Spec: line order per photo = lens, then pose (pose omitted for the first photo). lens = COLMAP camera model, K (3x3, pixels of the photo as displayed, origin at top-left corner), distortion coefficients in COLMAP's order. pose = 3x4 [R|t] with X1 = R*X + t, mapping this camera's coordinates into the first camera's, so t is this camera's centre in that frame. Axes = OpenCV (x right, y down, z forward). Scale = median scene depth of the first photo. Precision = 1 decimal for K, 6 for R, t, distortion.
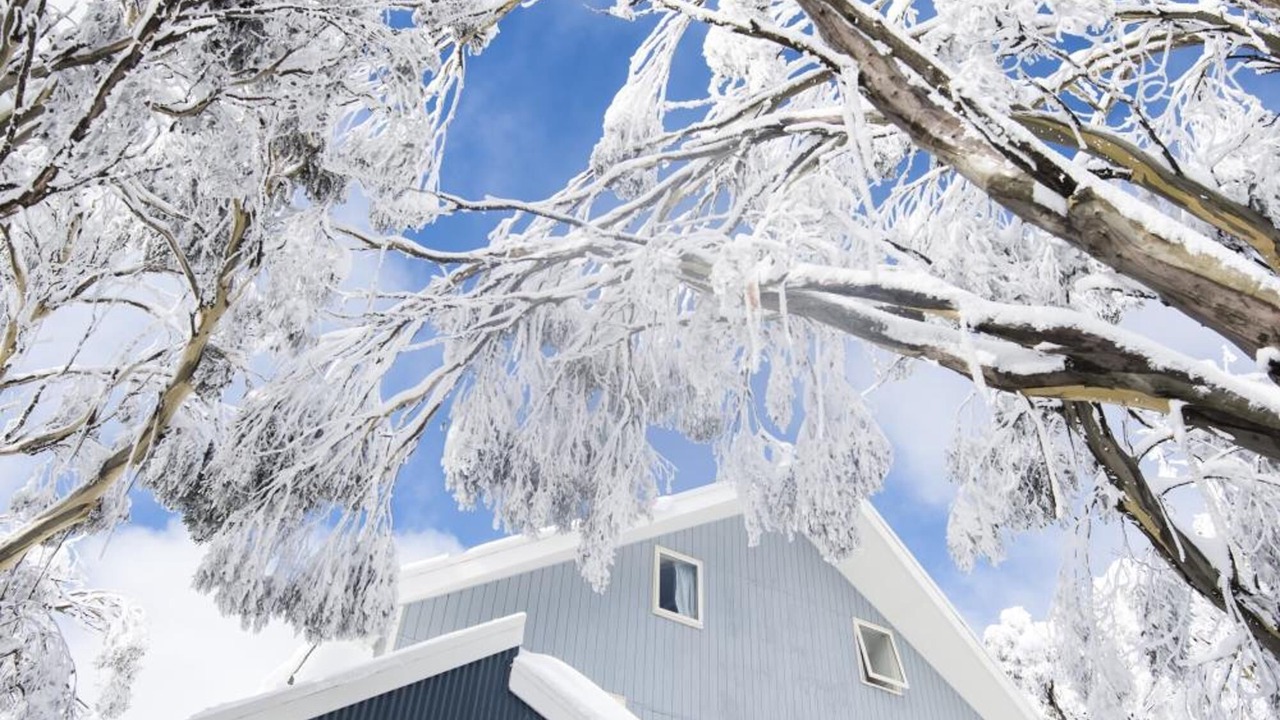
lens RADIAL K [[883.0, 0, 640.0], [0, 883.0, 360.0], [0, 0, 1]] dist [0.006047, -0.040166]
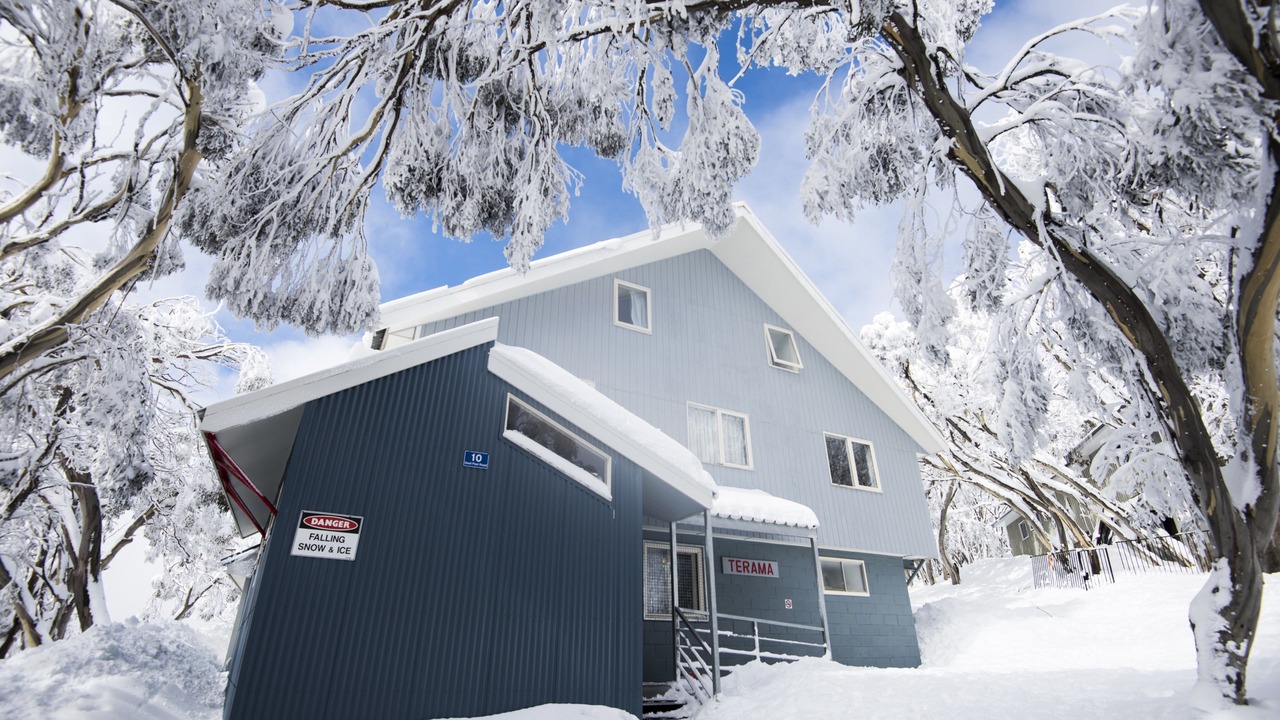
lens RADIAL K [[583.4, 0, 642.2], [0, 583.4, 364.7], [0, 0, 1]] dist [-0.006686, -0.021878]
pose [[0.997205, -0.069587, -0.027201, 0.123212], [0.074367, 0.959499, 0.271721, 0.158236], [0.007191, -0.272984, 0.961992, 0.168675]]
